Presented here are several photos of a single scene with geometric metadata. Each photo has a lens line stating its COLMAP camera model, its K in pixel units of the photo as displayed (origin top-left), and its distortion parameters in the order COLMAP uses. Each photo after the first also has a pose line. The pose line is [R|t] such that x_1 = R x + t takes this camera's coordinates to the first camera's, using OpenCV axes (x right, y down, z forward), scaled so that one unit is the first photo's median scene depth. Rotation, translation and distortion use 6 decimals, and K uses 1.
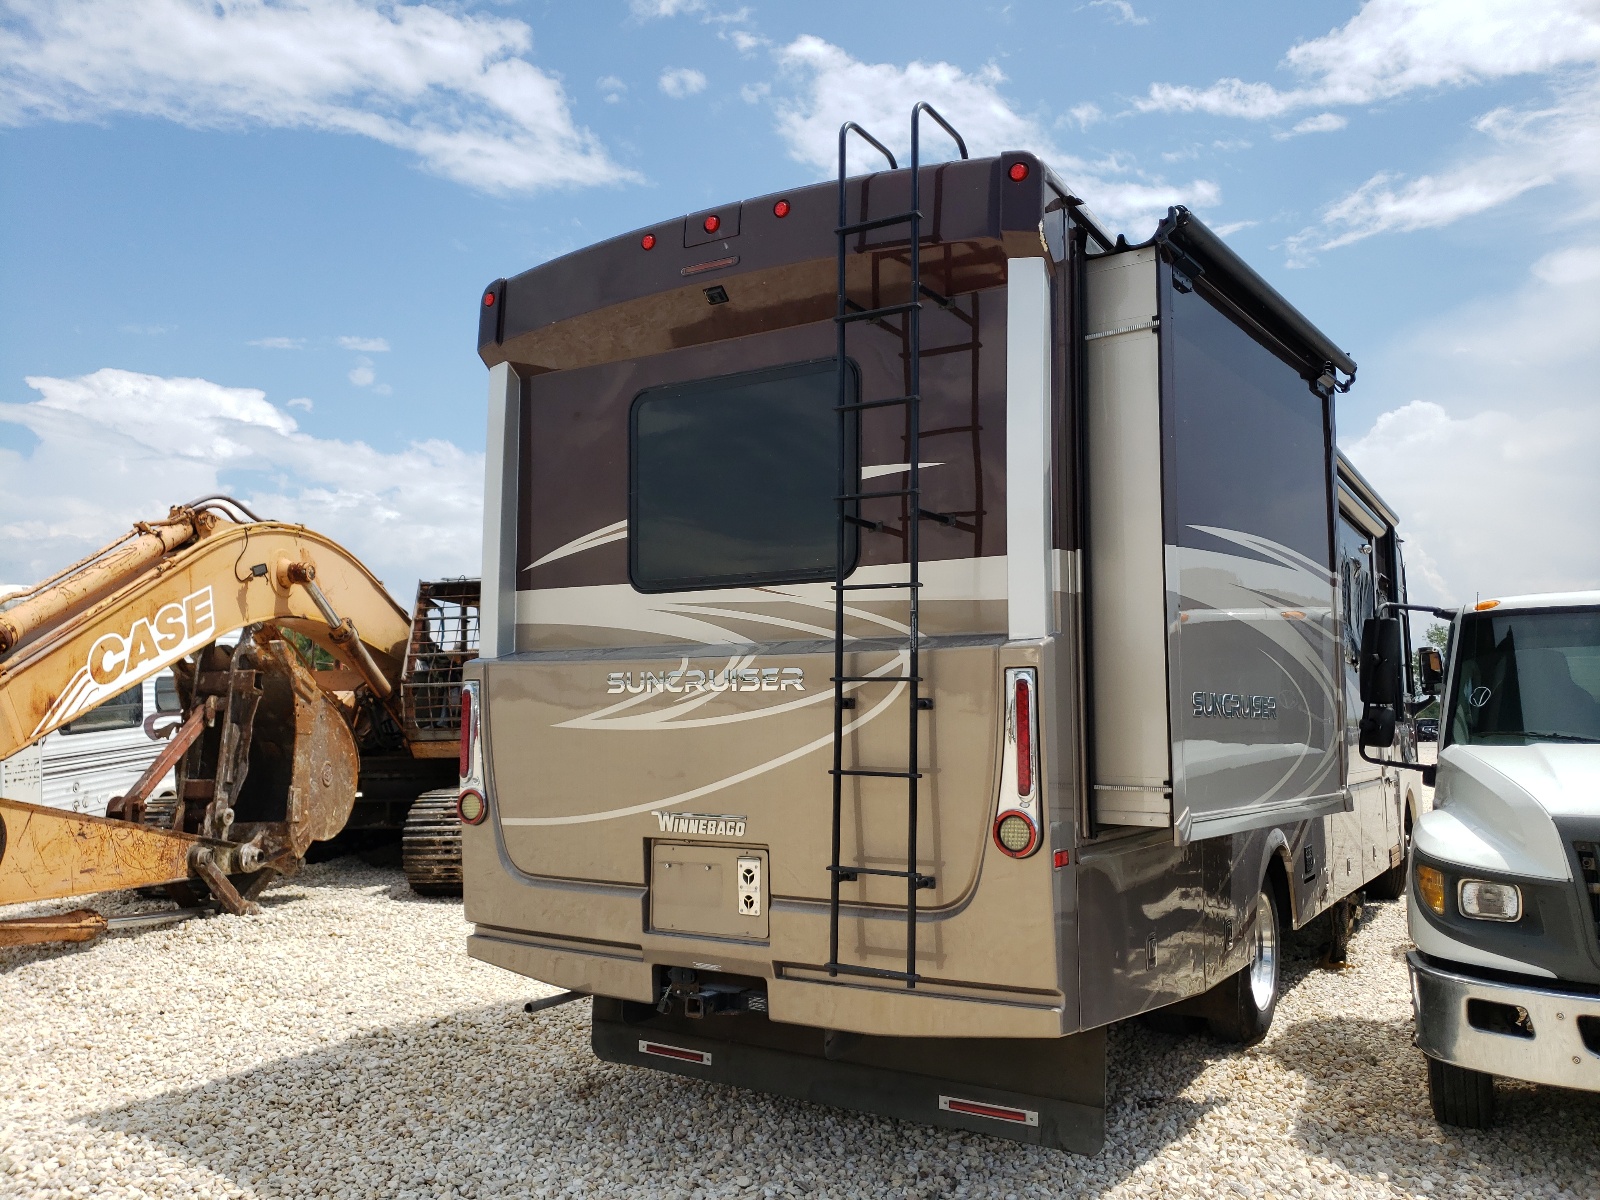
lens RADIAL K [[1220.9, 0, 800.0], [0, 1220.9, 600.0], [0, 0, 1]] dist [0.107261, 0.000951]
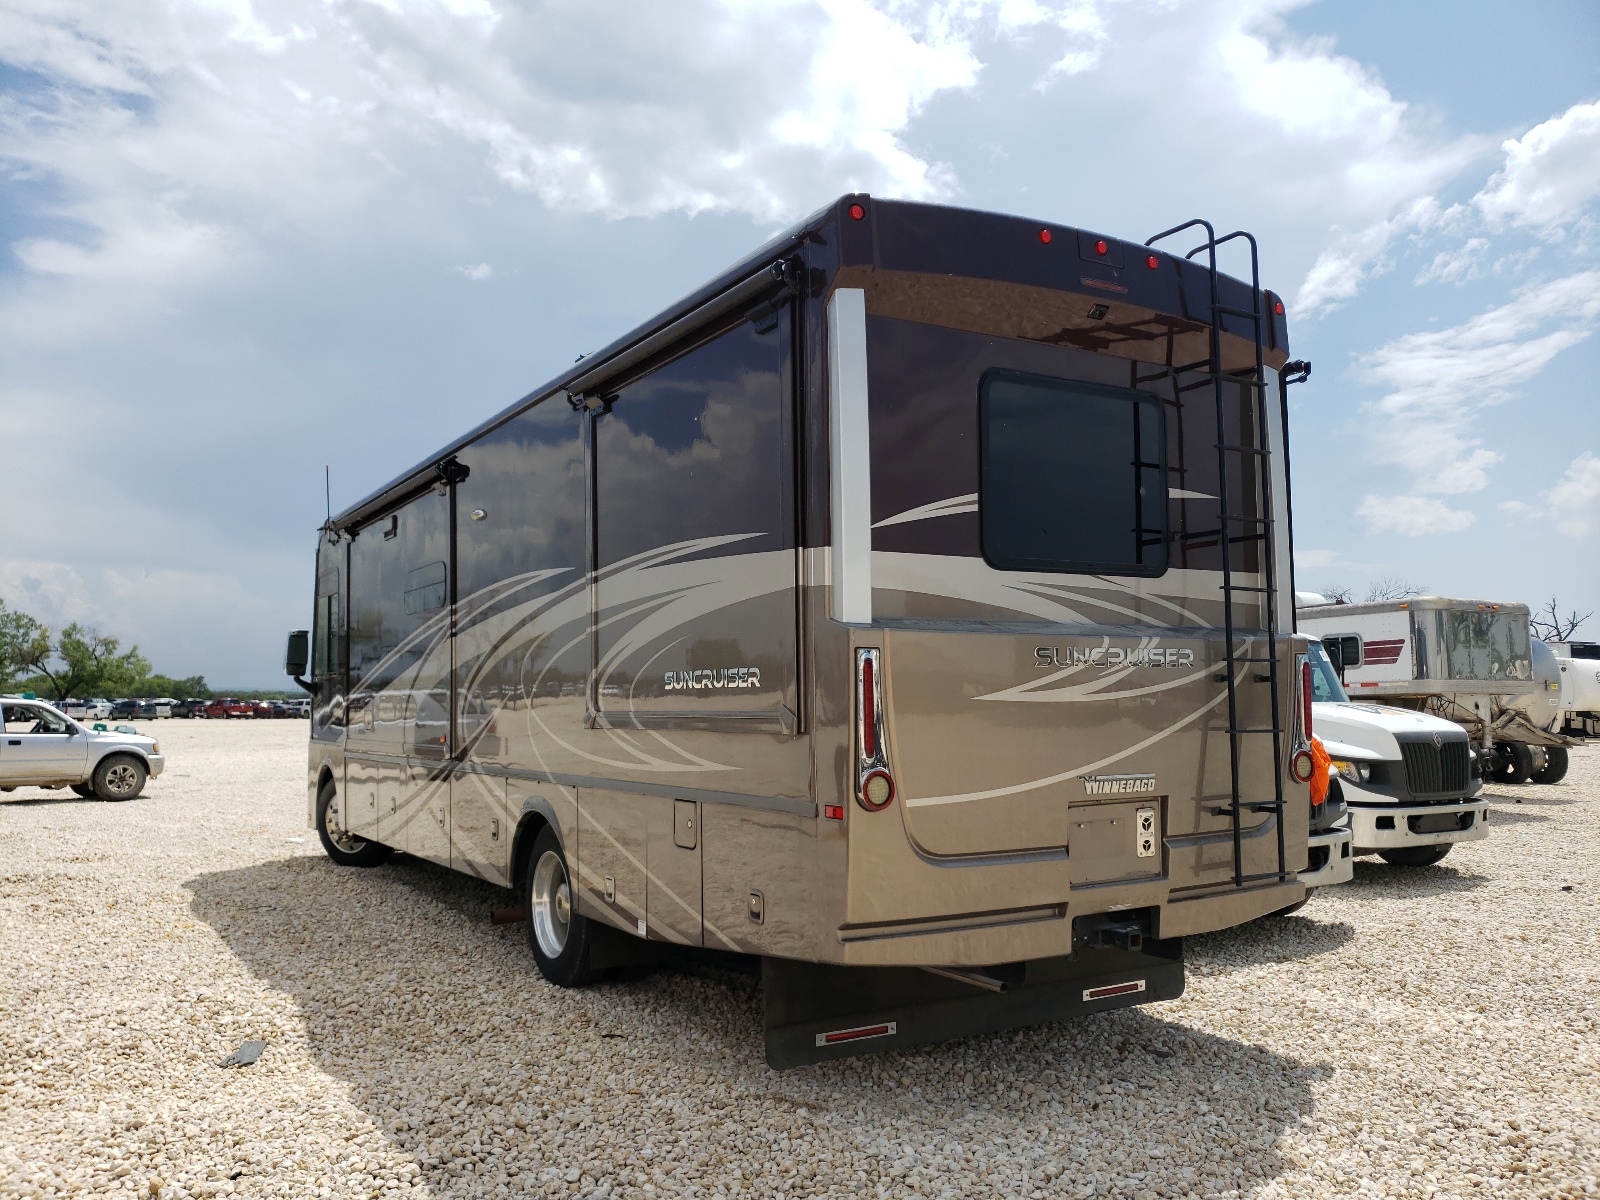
lens RADIAL K [[1243.5, 0, 800.0], [0, 1243.5, 600.0], [0, 0, 1]] dist [0.051975, -0.064192]
pose [[0.456838, 0.058249, 0.887641, -1.240049], [-0.072405, 0.996978, -0.028160, 0.067566], [-0.886598, -0.051405, 0.459675, 0.739972]]
